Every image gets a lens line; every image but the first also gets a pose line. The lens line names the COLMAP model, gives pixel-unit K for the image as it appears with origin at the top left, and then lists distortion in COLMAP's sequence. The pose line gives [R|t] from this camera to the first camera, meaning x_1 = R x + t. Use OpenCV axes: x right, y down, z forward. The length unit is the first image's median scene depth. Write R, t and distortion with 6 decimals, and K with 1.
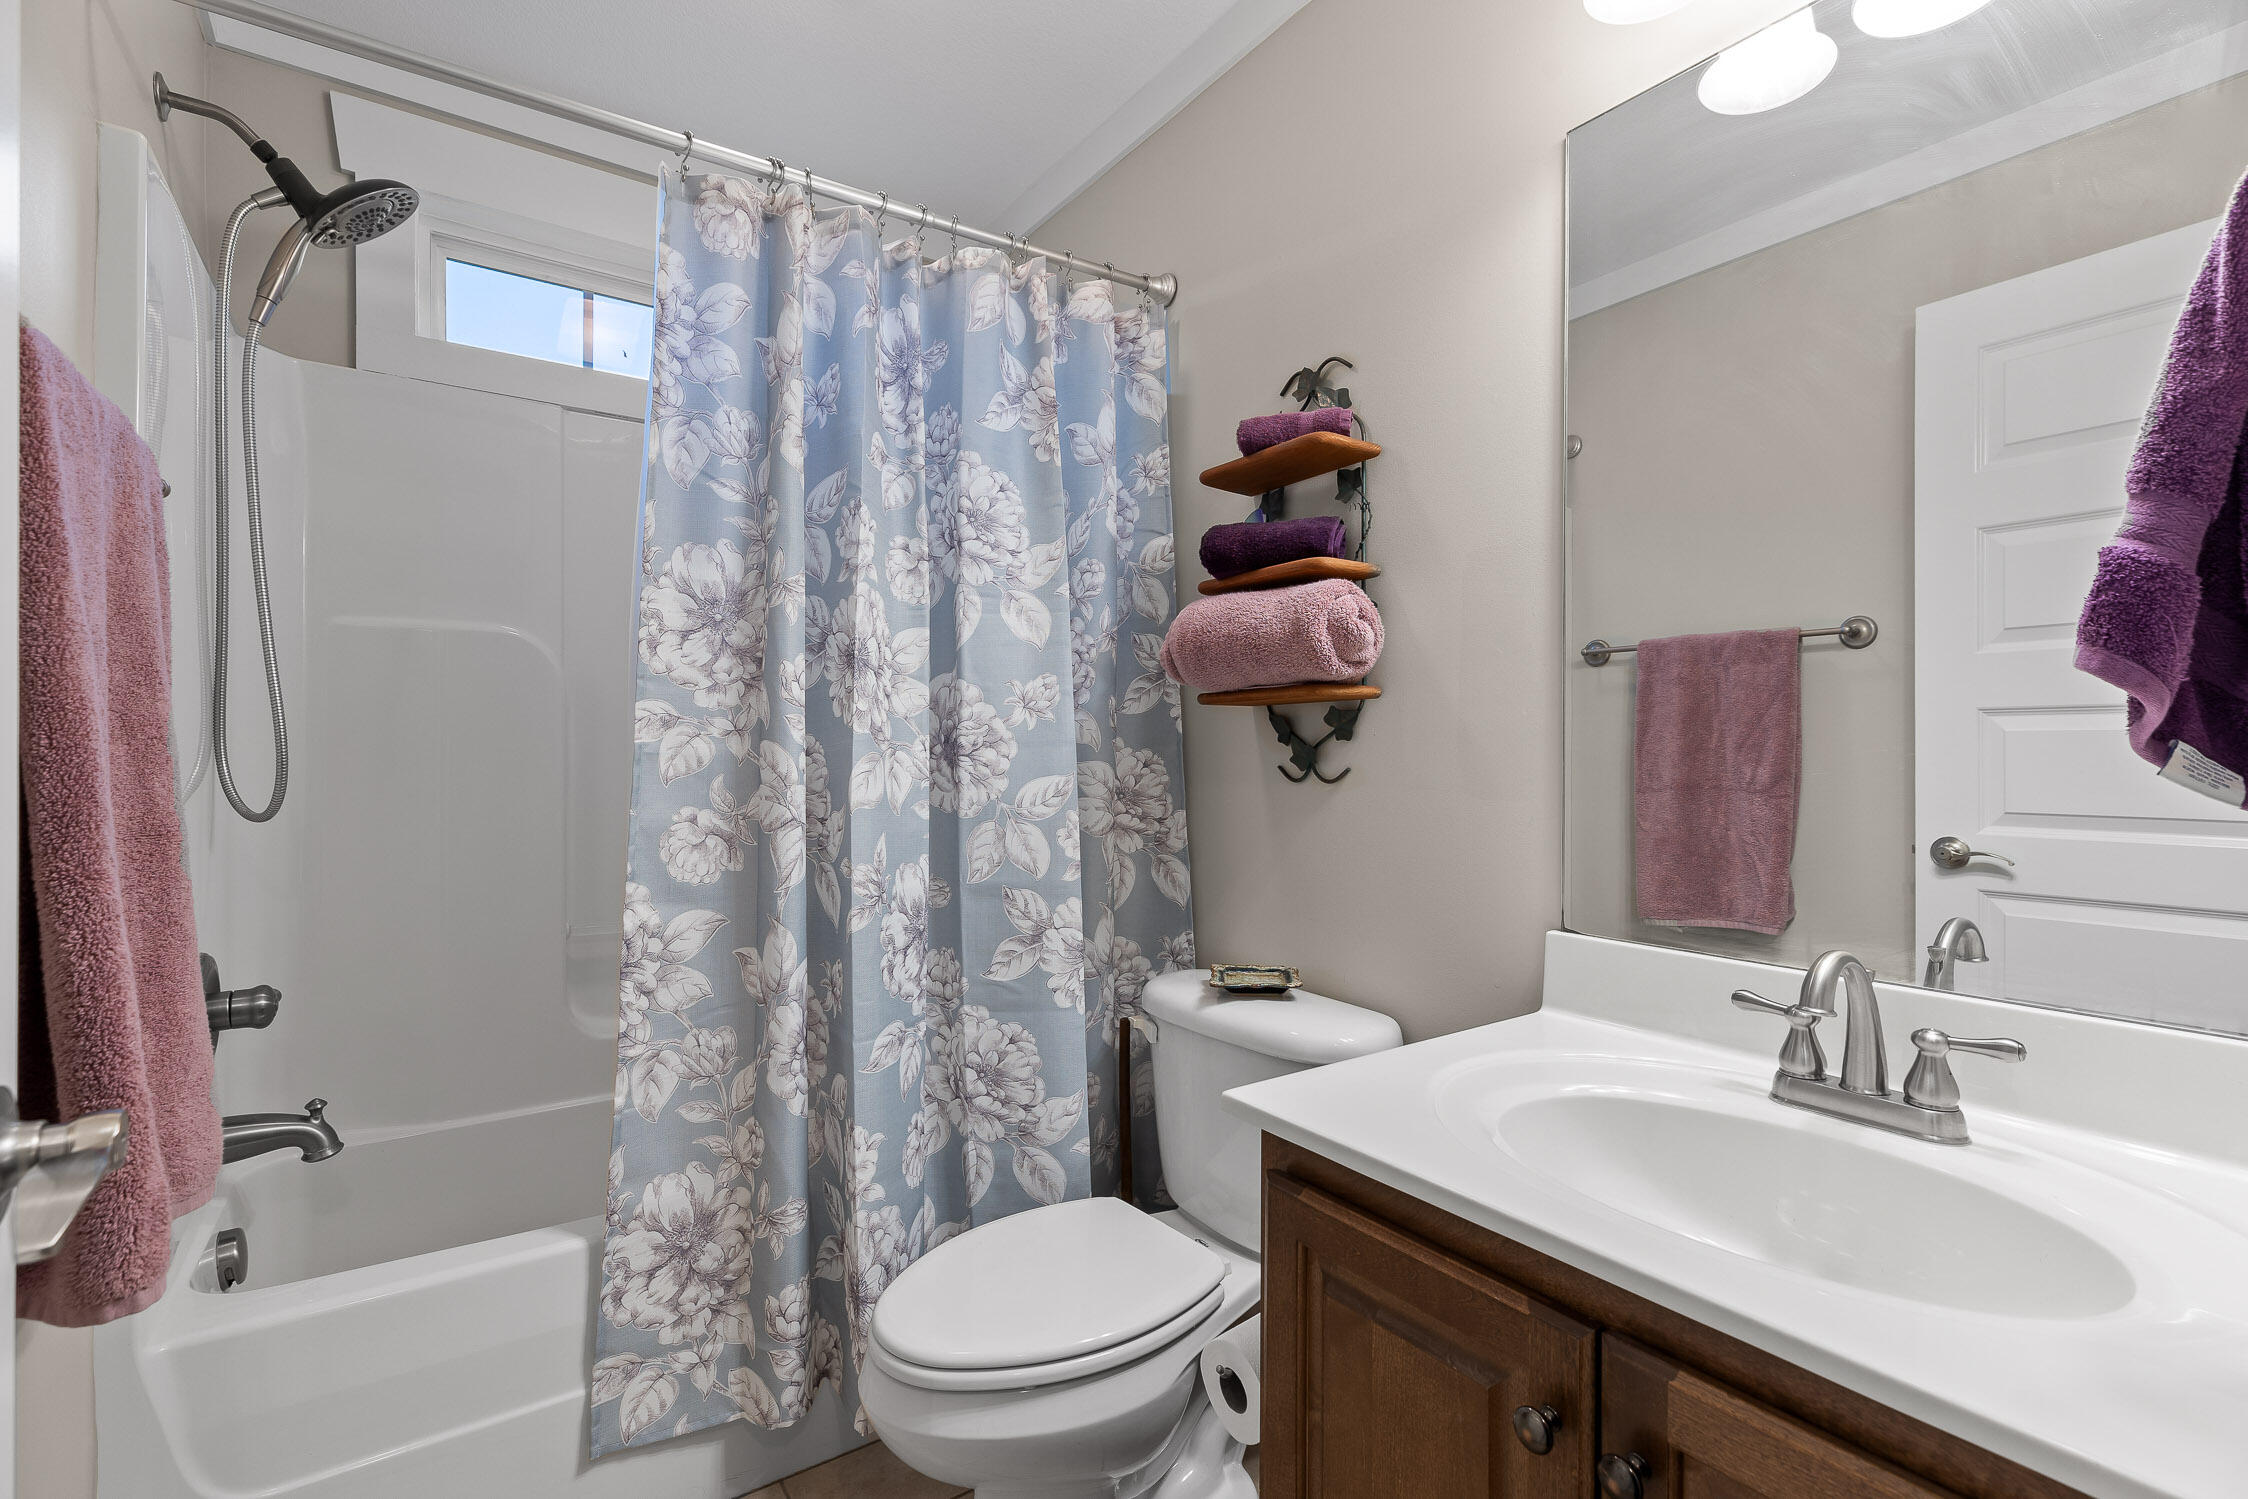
lens RADIAL K [[1006.5, 0, 1130.9], [0, 1006.5, 749.8], [0, 0, 1]] dist [0.002542, -0.000935]
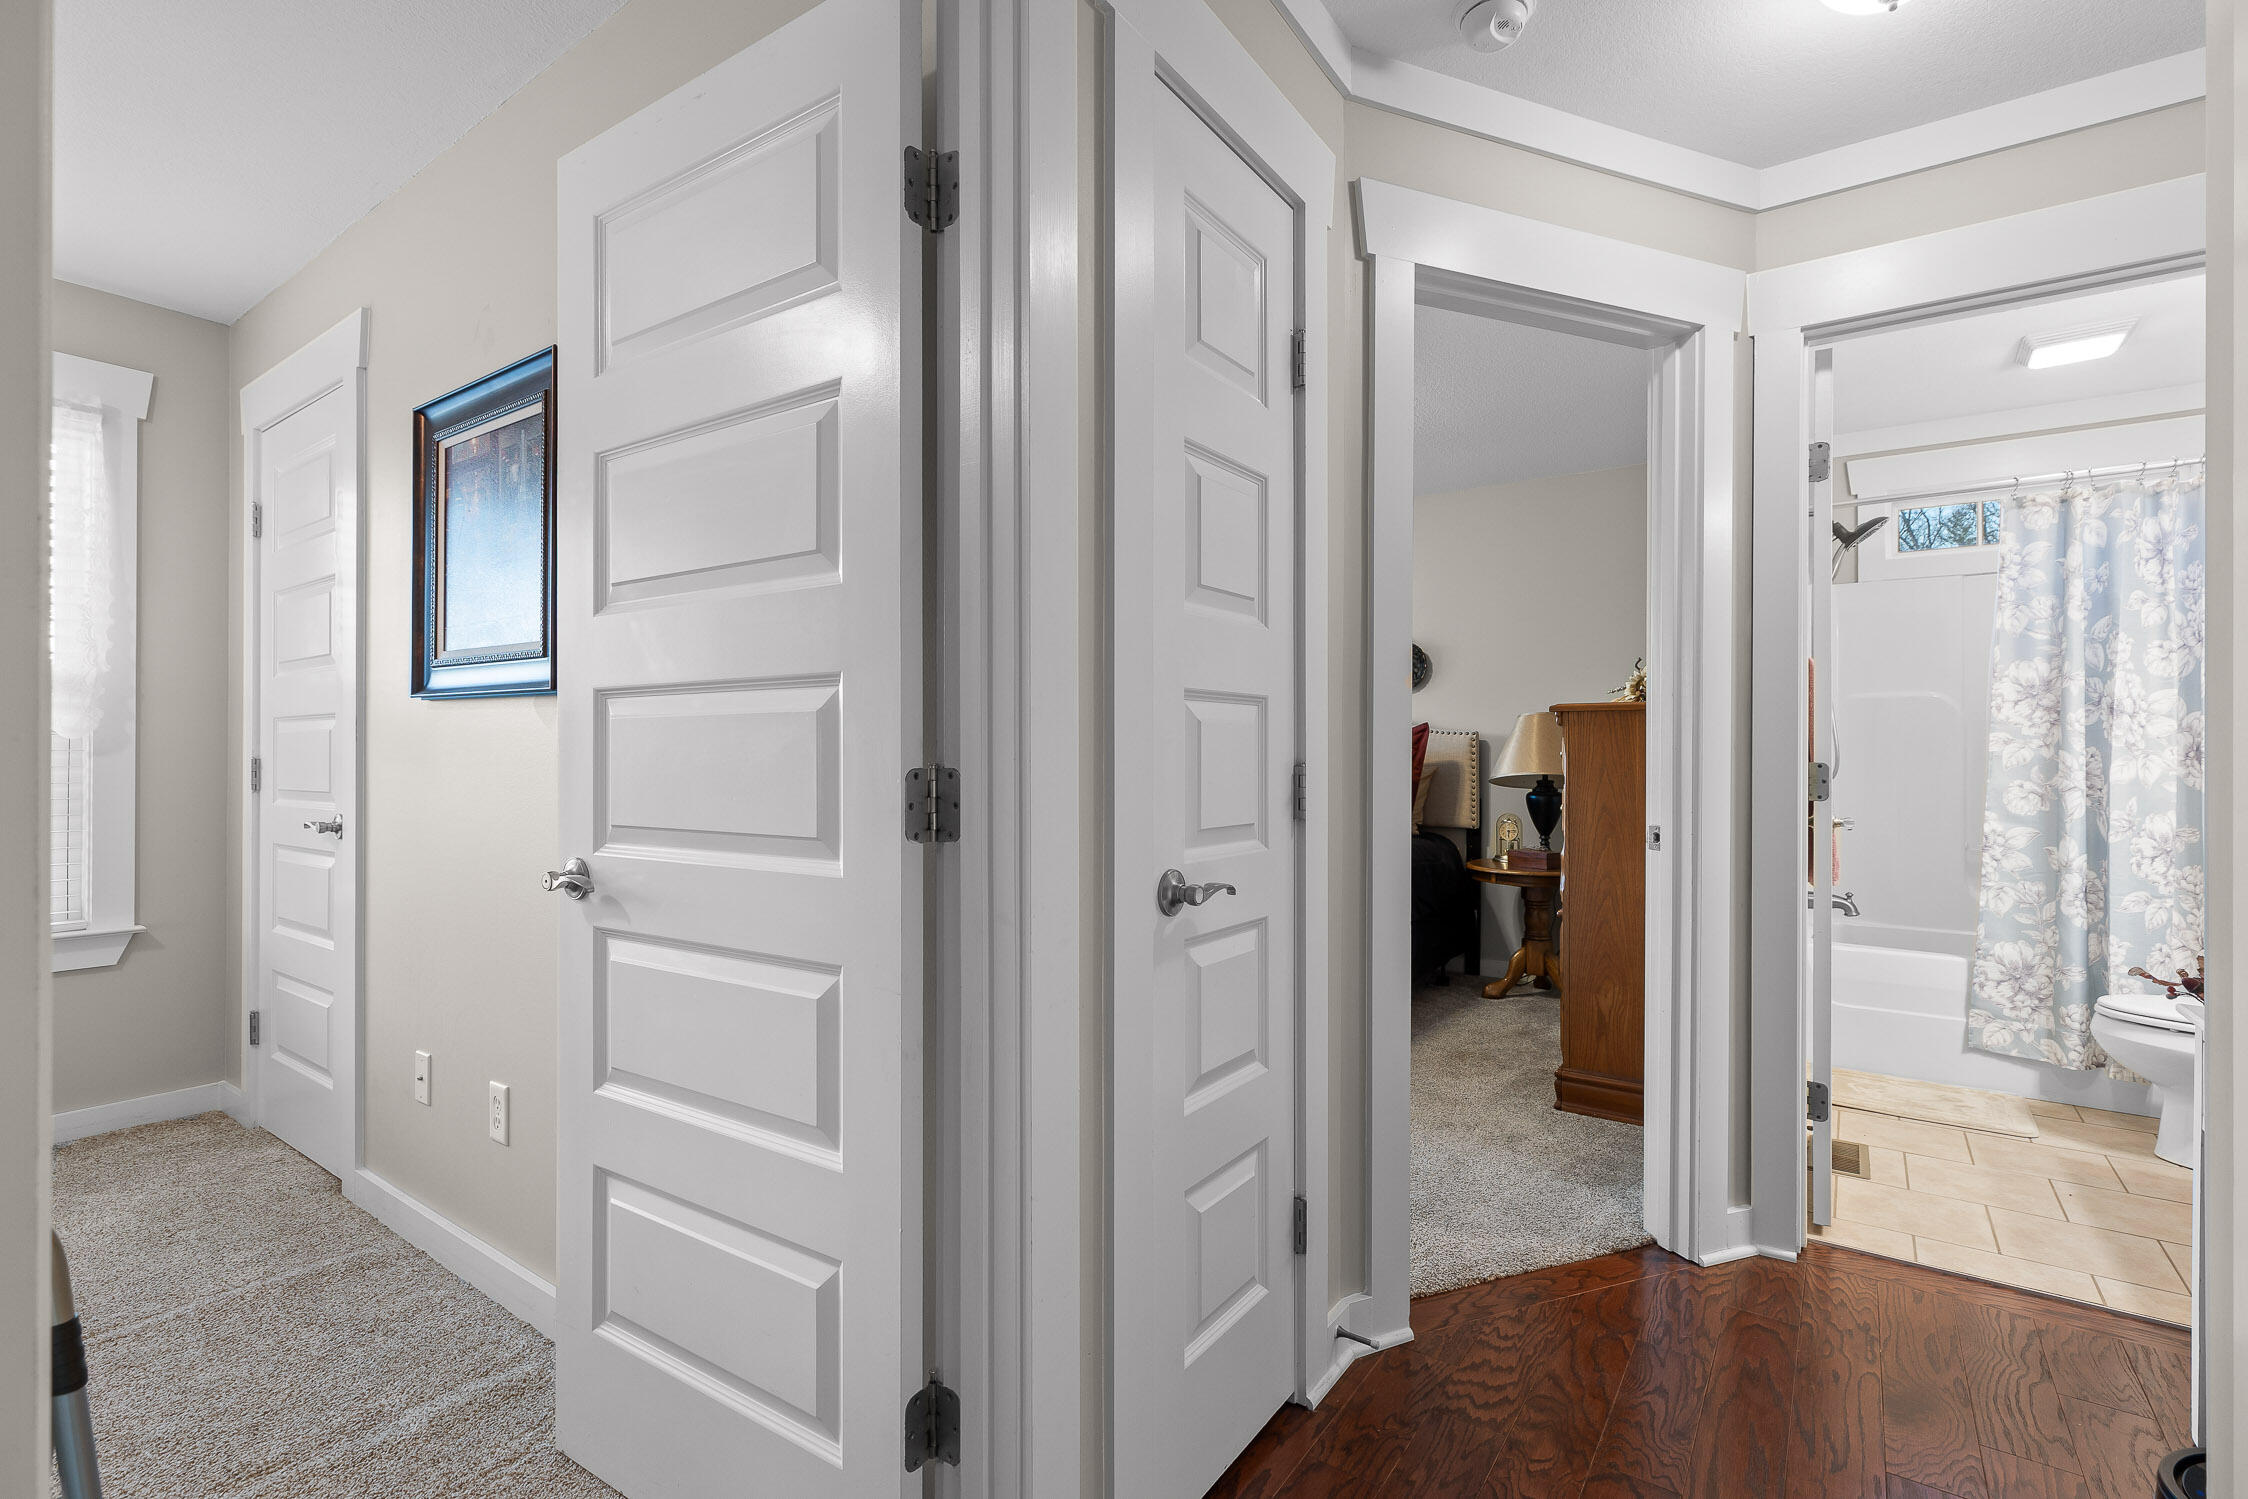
lens RADIAL K [[1006.5, 0, 1130.9], [0, 1006.5, 749.8], [0, 0, 1]] dist [0.002542, -0.000935]
pose [[0.326734, -0.001249, -0.945115, 1.015954], [0.003400, 0.999994, -0.000146, -0.016033], [0.945110, -0.003166, 0.326737, -1.566556]]
